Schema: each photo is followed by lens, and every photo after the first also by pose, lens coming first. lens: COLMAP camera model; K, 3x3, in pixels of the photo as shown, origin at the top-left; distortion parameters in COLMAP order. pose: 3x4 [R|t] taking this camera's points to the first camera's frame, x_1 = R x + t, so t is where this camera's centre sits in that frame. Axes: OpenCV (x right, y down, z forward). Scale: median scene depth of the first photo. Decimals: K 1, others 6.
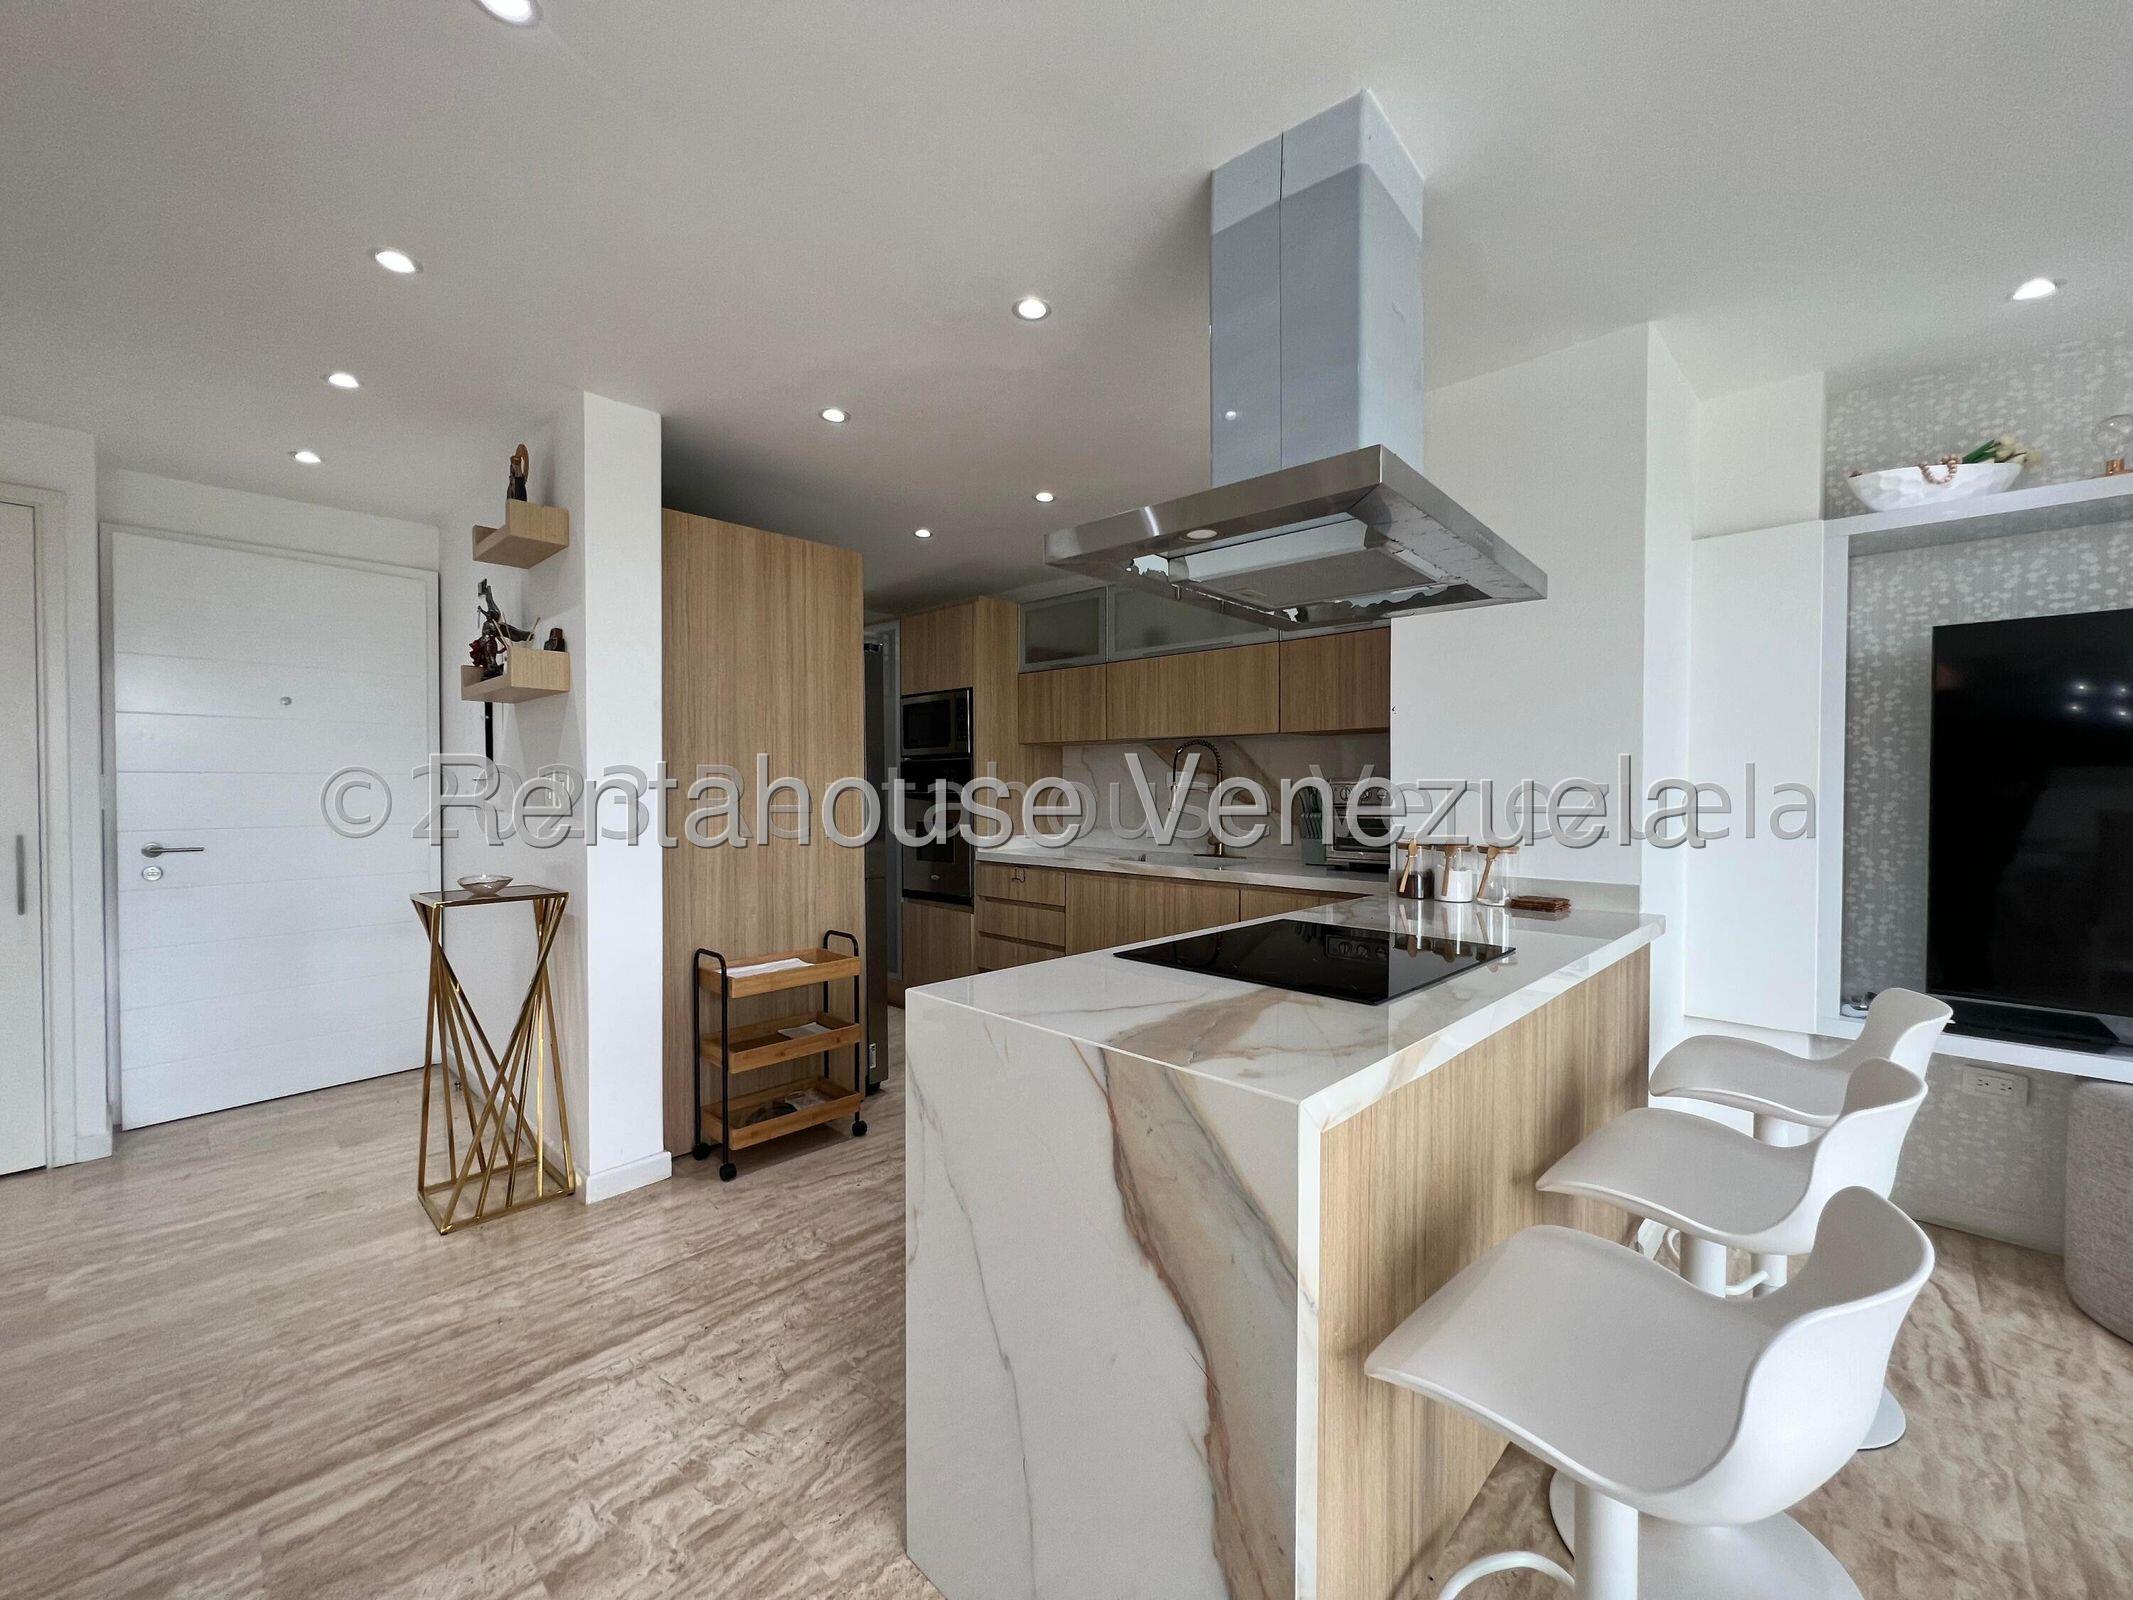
lens RADIAL K [[856.9, 0, 1065.5], [0, 856.9, 799.8], [0, 0, 1]] dist [-0.001836, 0.000823]
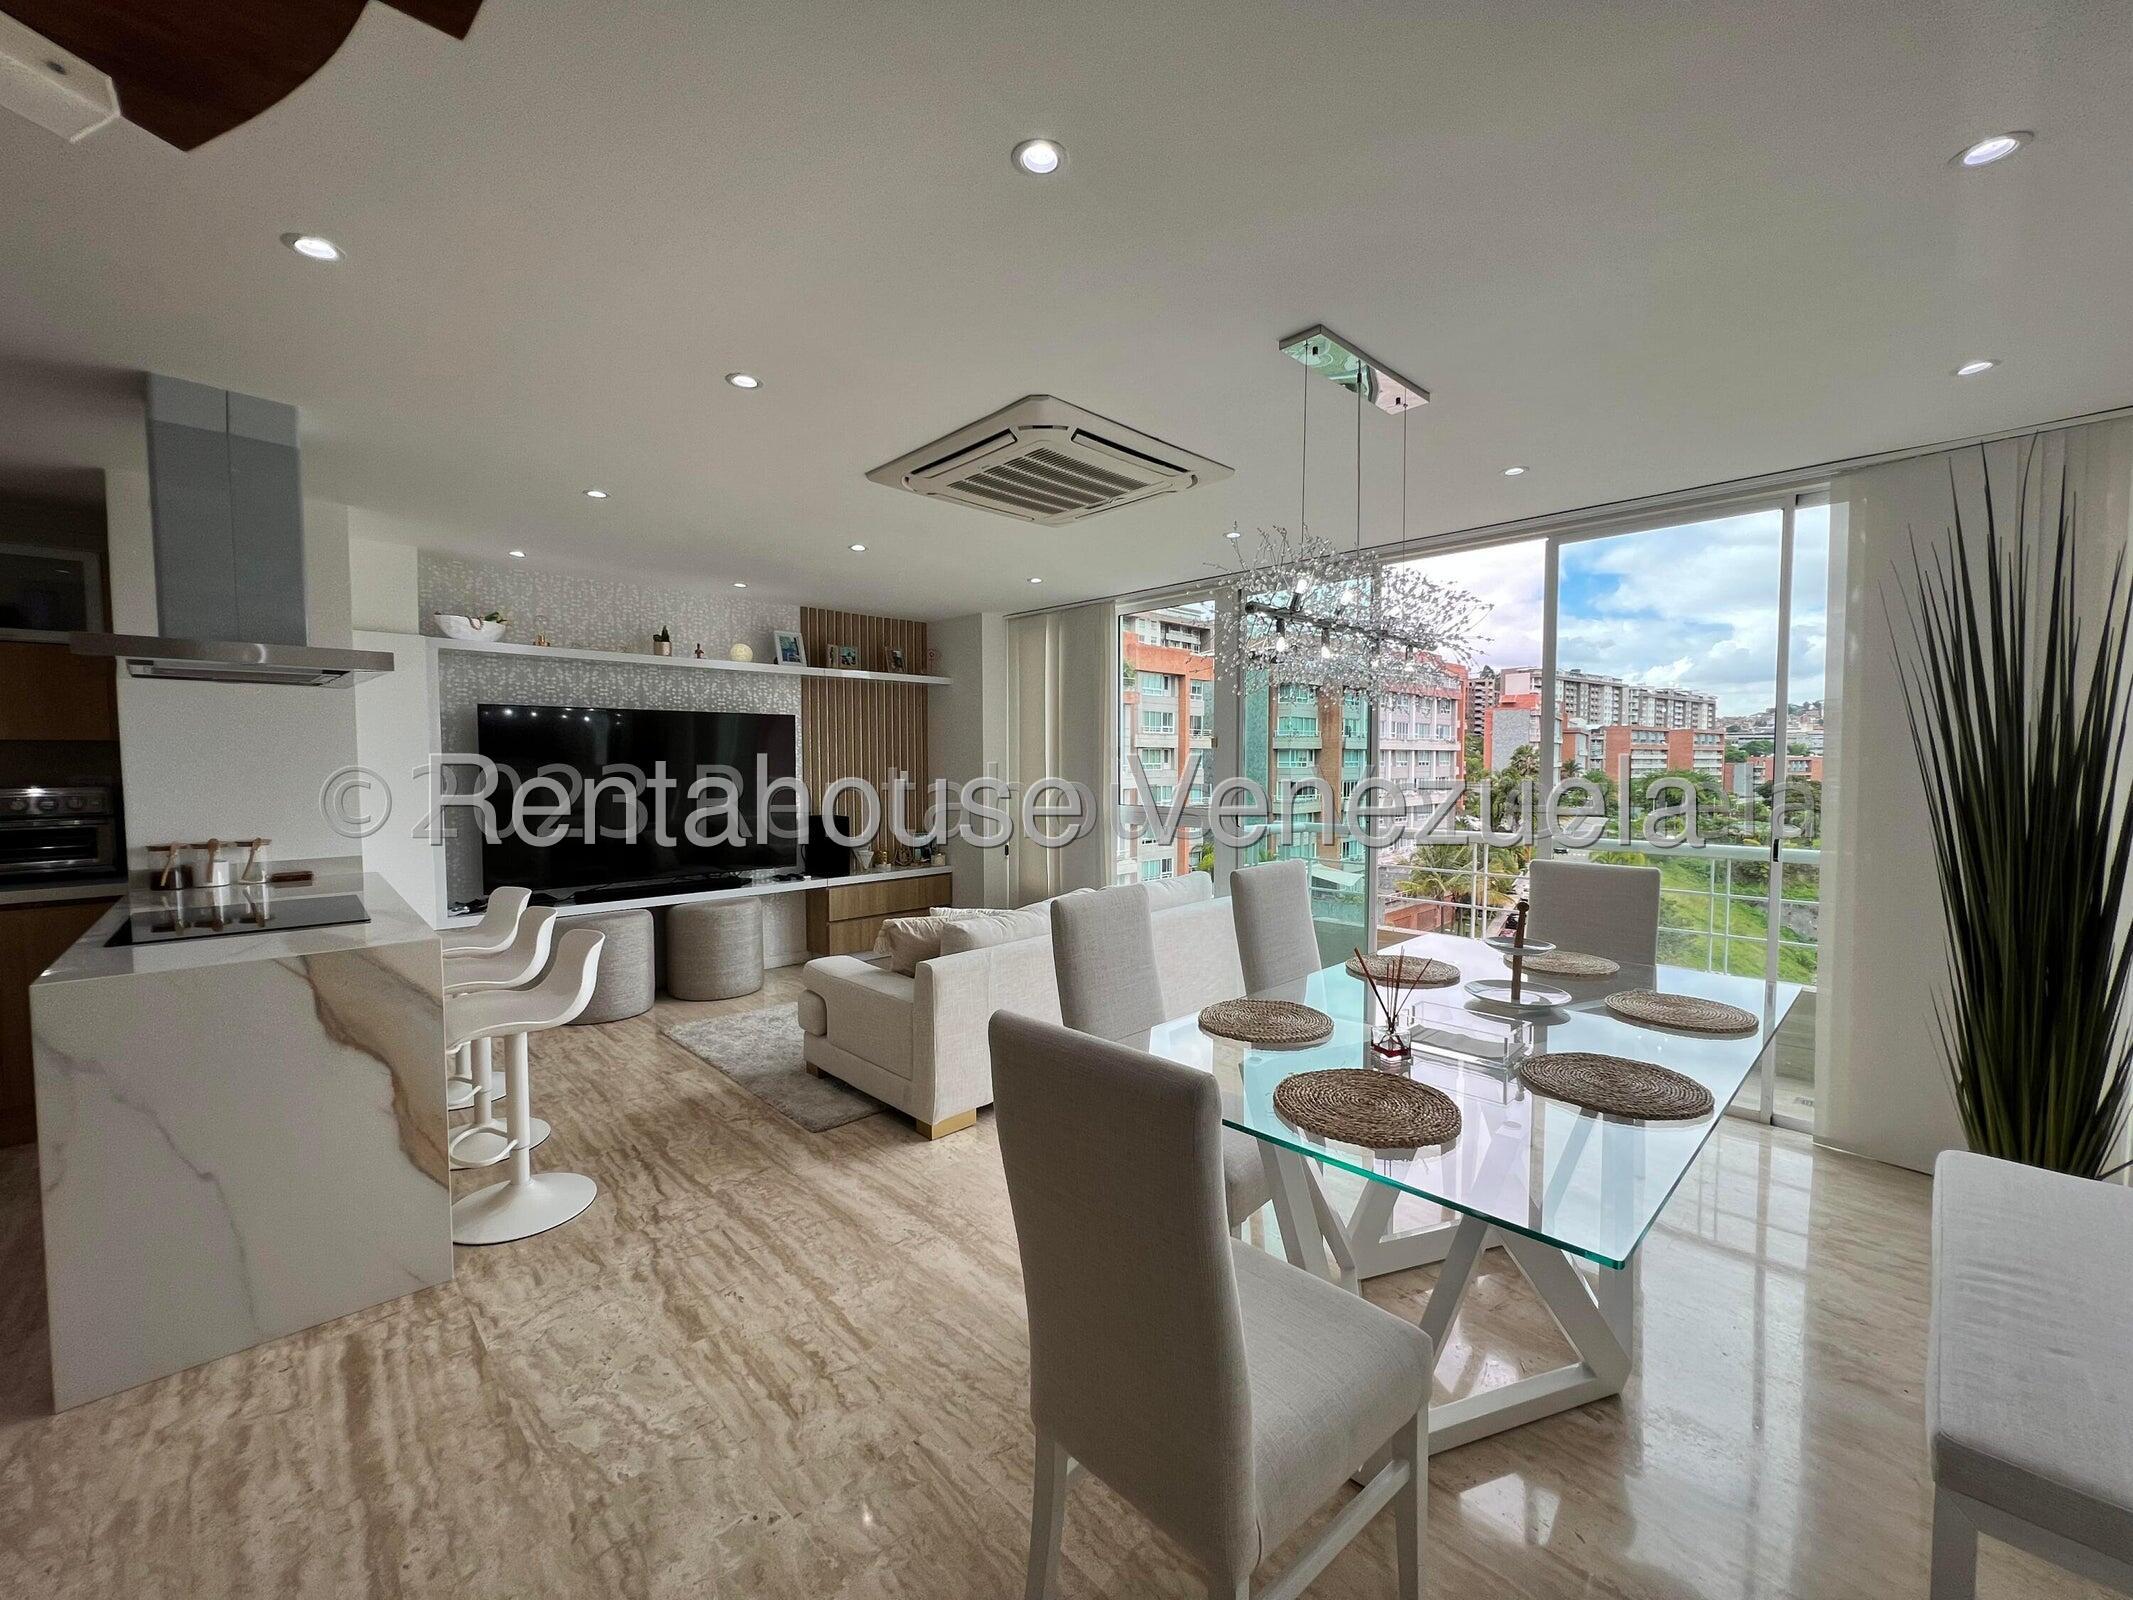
lens RADIAL K [[856.9, 0, 1062.6], [0, 856.9, 802.6], [0, 0, 1]] dist [-0.001836, 0.000823]
pose [[0.038845, -0.052258, 0.997878, -0.839312], [0.017863, 0.998508, 0.051596, -0.056832], [-0.999086, 0.015821, 0.039721, -0.369190]]
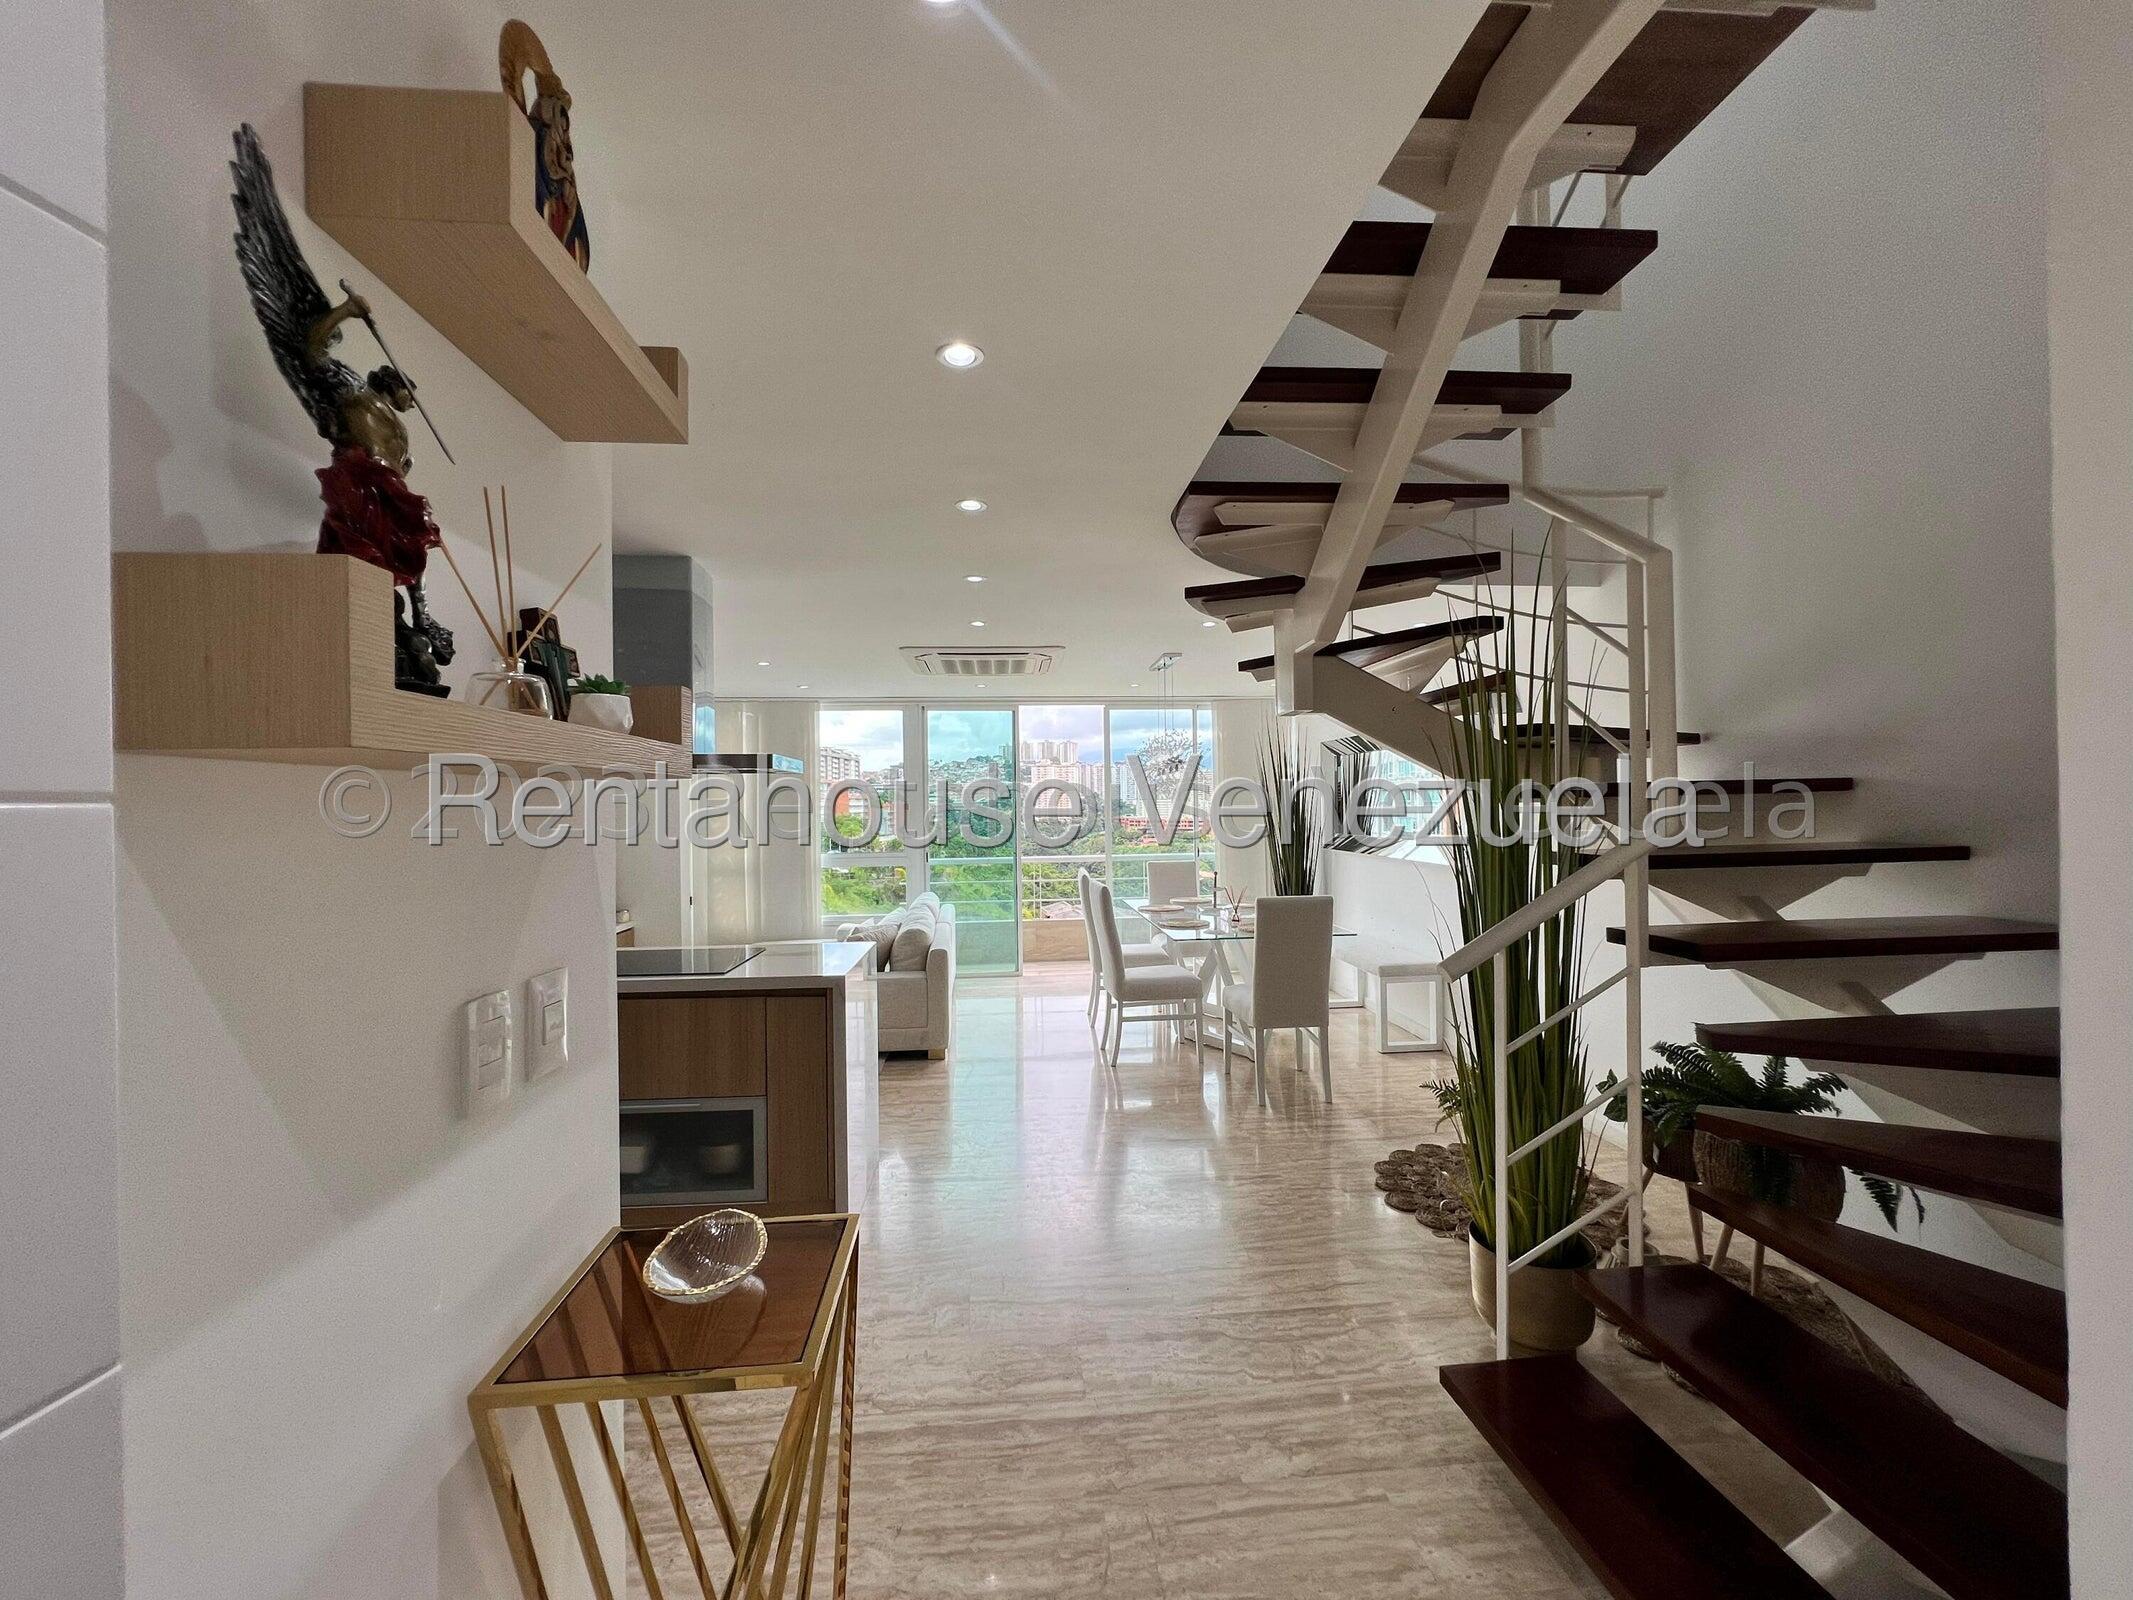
lens RADIAL K [[856.9, 0, 1062.3], [0, 856.9, 802.9], [0, 0, 1]] dist [-0.001836, 0.000823]
pose [[-0.749220, 0.008967, 0.662261, -1.204085], [0.024917, 0.999582, 0.014654, -0.135516], [-0.661853, 0.027480, -0.749130, 1.334942]]
